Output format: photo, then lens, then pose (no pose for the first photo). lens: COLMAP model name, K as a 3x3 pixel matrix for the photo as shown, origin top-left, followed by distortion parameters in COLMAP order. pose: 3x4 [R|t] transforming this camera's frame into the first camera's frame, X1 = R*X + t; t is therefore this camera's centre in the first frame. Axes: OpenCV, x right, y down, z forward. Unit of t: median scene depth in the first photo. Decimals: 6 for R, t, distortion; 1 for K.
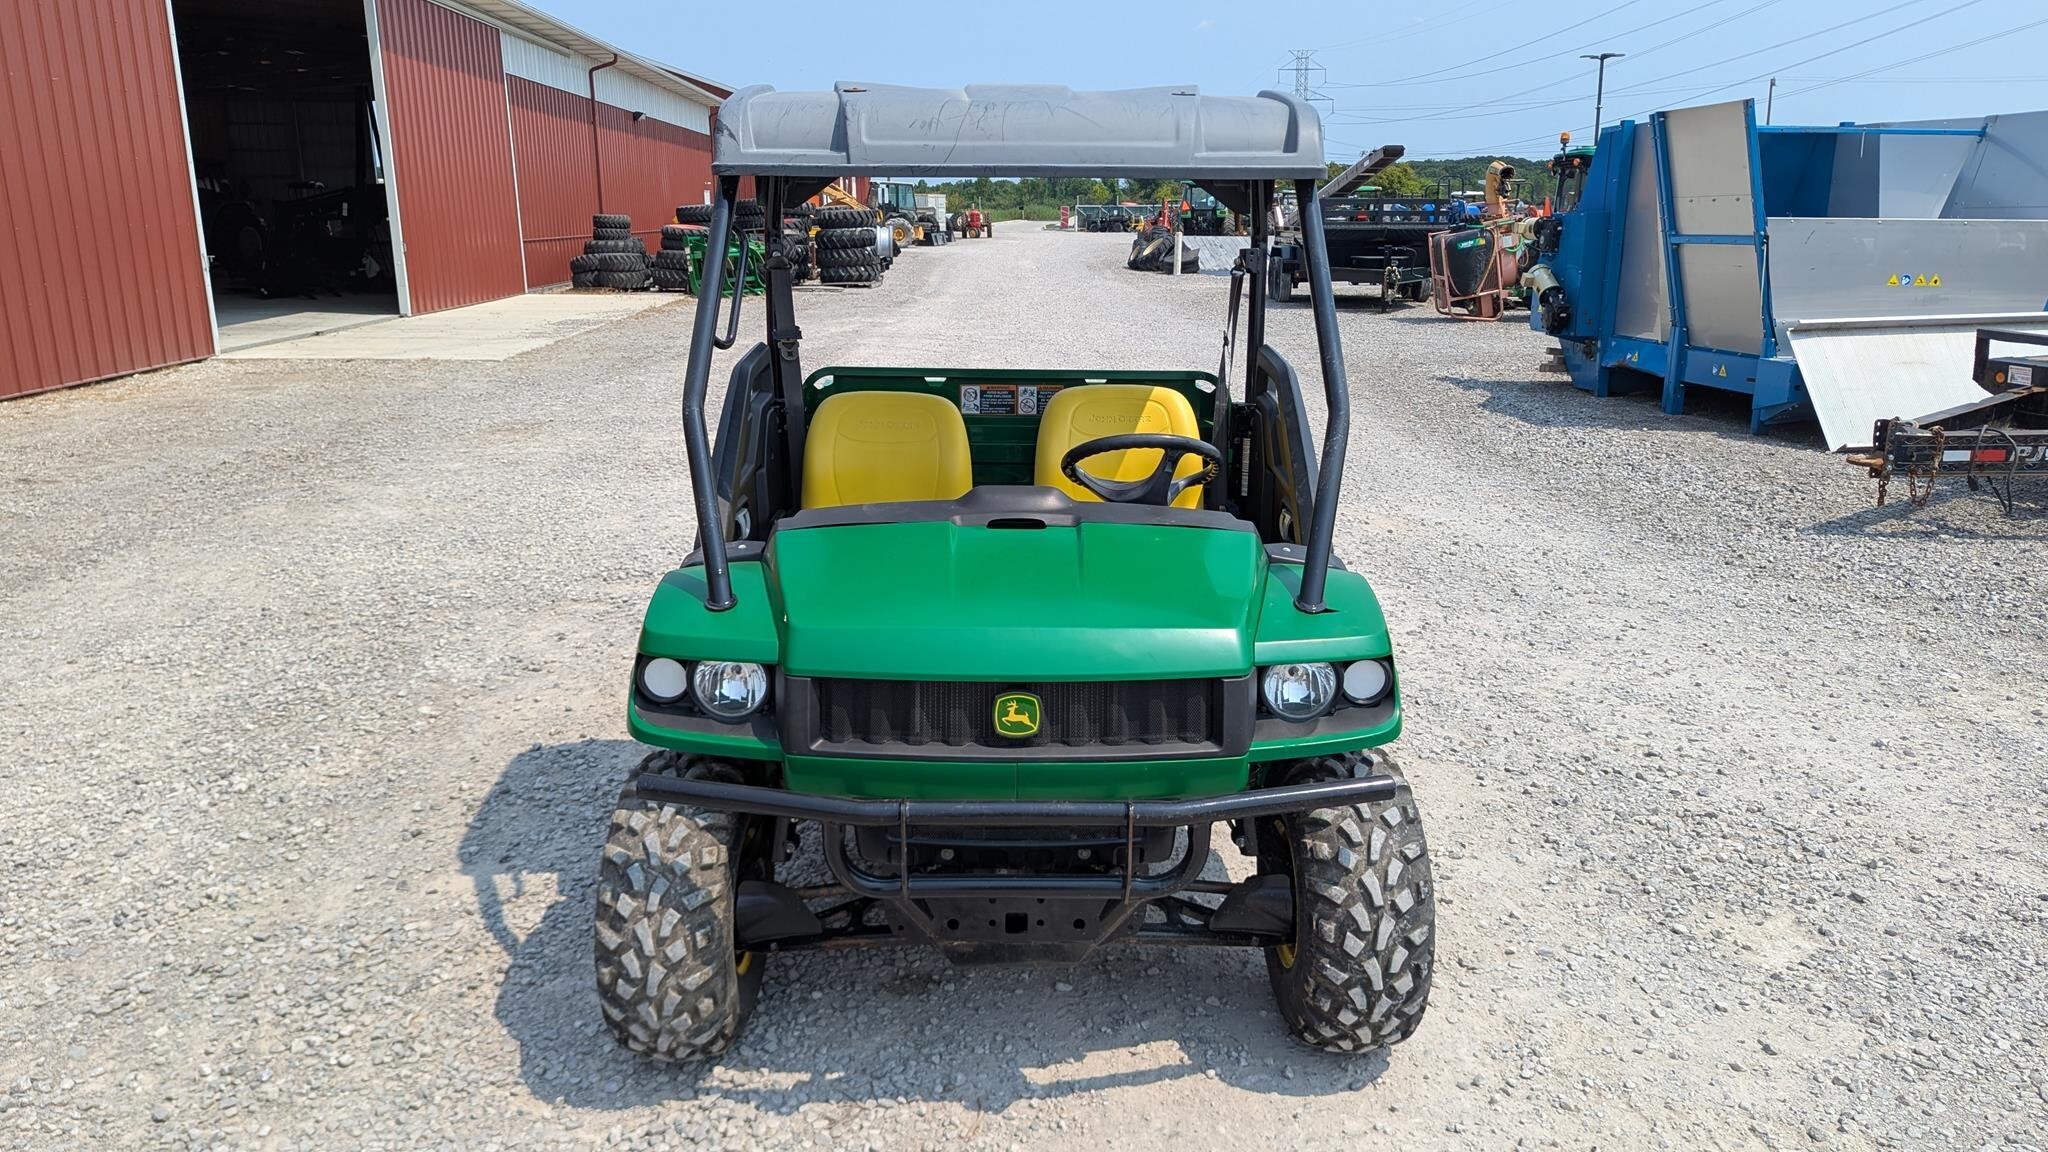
lens RADIAL K [[1459.1, 0, 1062.5], [0, 1459.1, 581.8], [0, 0, 1]] dist [0.067100, -0.067808]
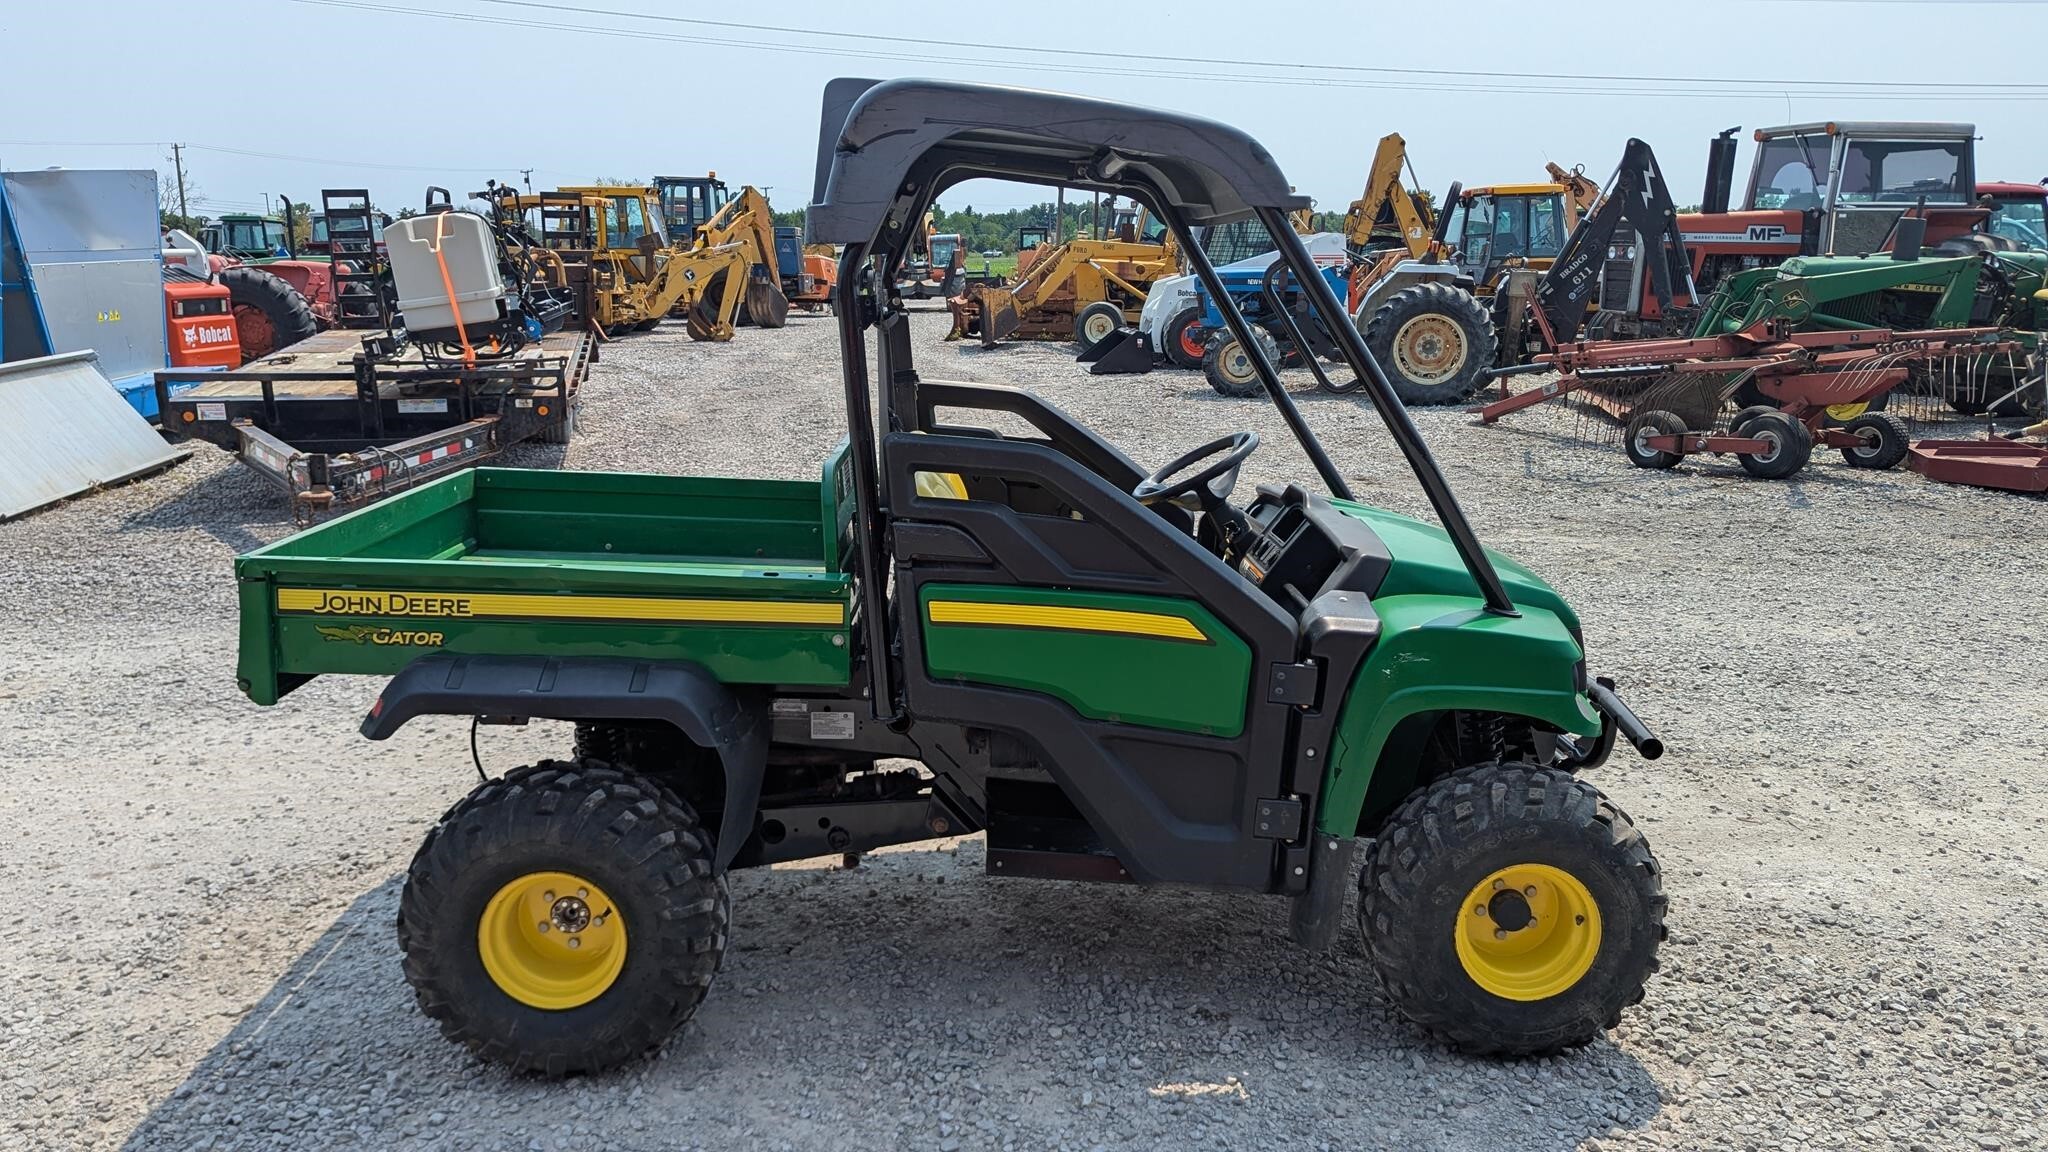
lens RADIAL K [[1452.6, 0, 1030.8], [0, 1452.6, 551.0], [0, 0, 1]] dist [0.065122, -0.066357]
pose [[-0.006286, -0.197049, 0.980374, -1.131366], [0.247672, 0.949540, 0.192439, -0.283674], [-0.968823, 0.244021, 0.042835, 1.147319]]
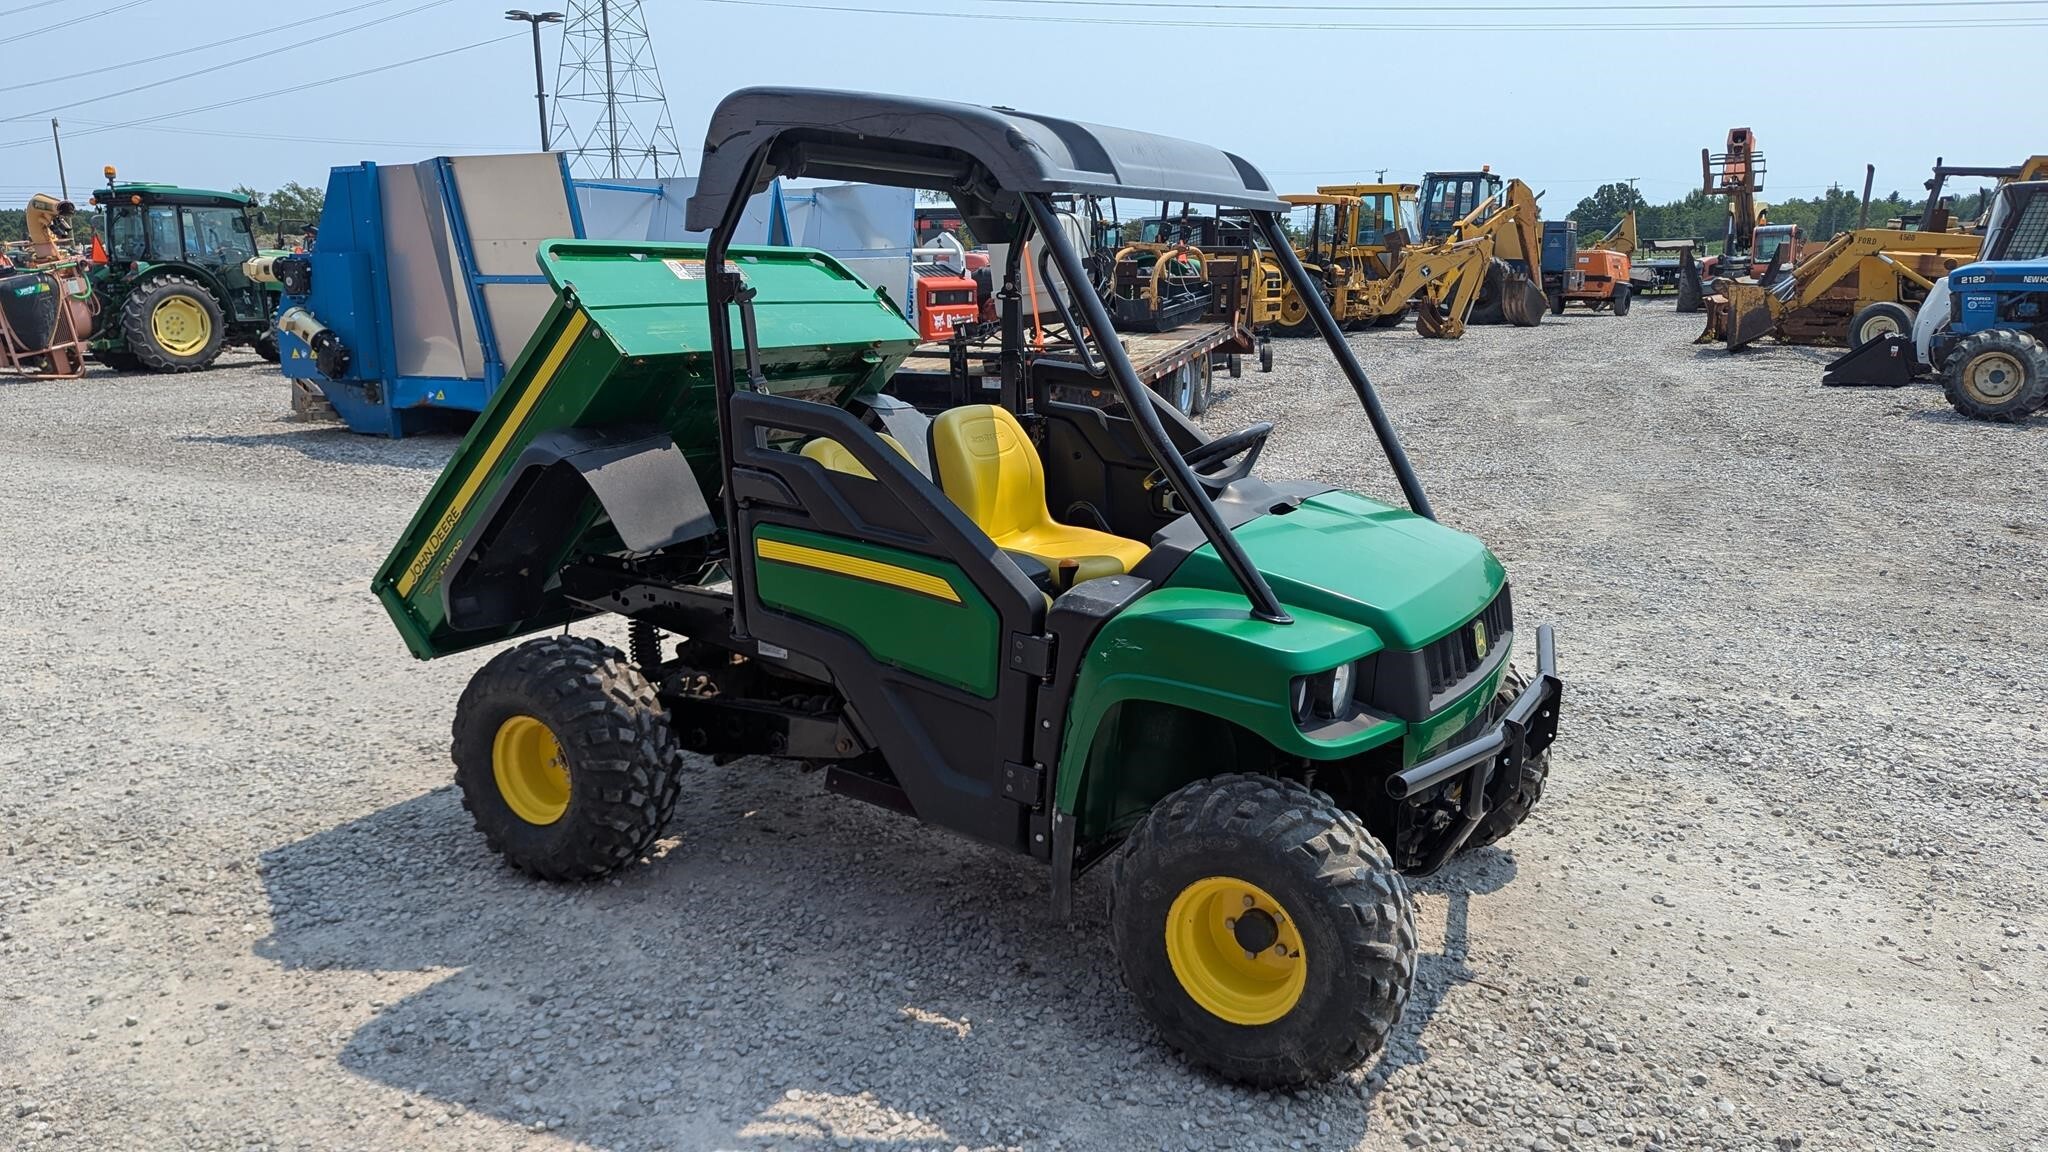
lens RADIAL K [[1452.1, 0, 1027.1], [0, 1452.1, 570.1], [0, 0, 1]] dist [0.063445, -0.064442]
pose [[0.525341, -0.178828, 0.831888, -1.028681], [0.209619, 0.974734, 0.077160, -0.116523], [-0.824668, 0.133844, 0.549553, 0.530410]]
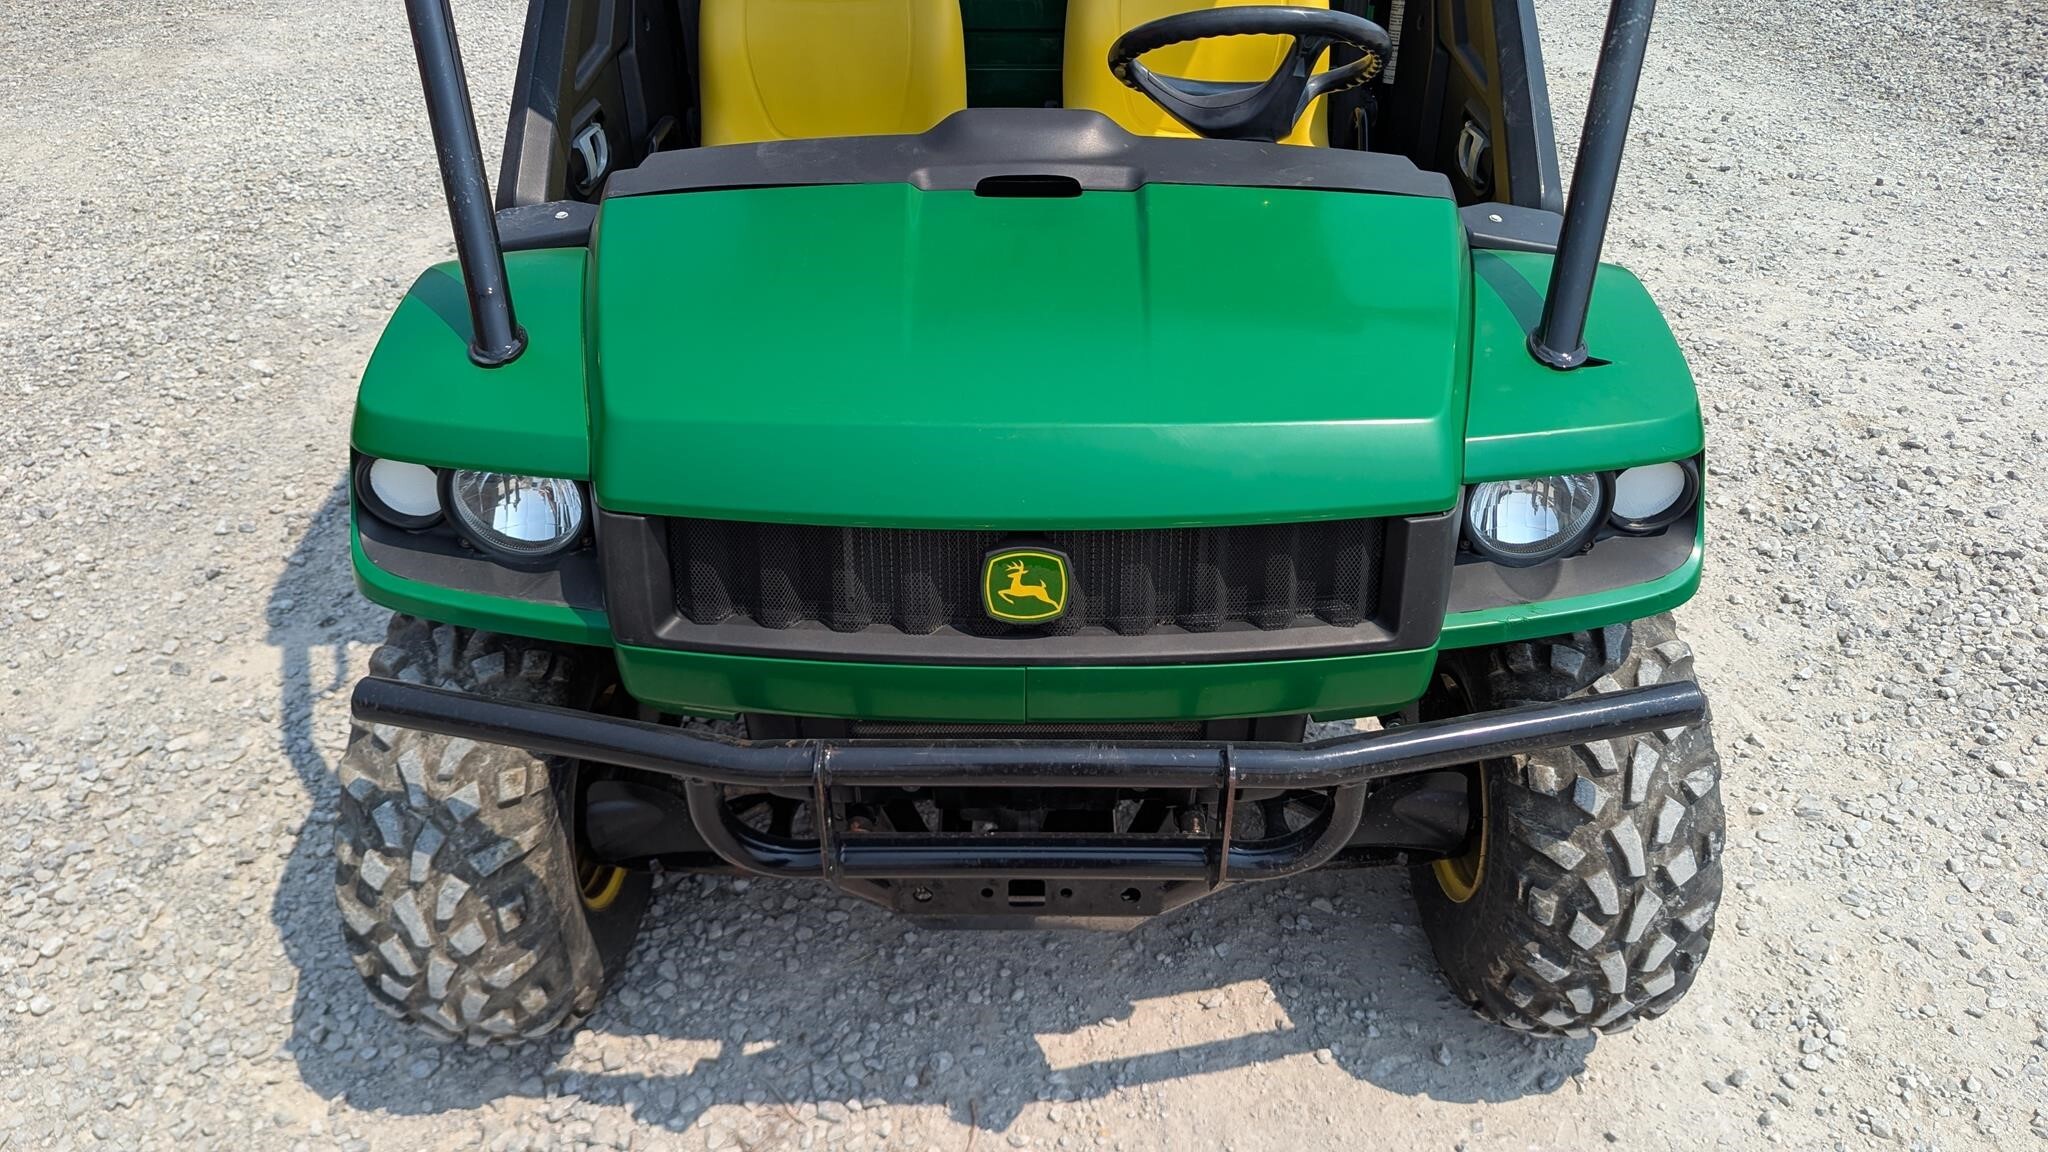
lens RADIAL K [[1458.1, 0, 1042.3], [0, 1458.1, 571.9], [0, 0, 1]] dist [0.064509, -0.064311]
pose [[0.999370, 0.012097, -0.033377, -0.005404], [-0.001339, 0.952330, 0.305068, -0.064734], [0.035477, -0.304831, 0.951745, 0.386147]]
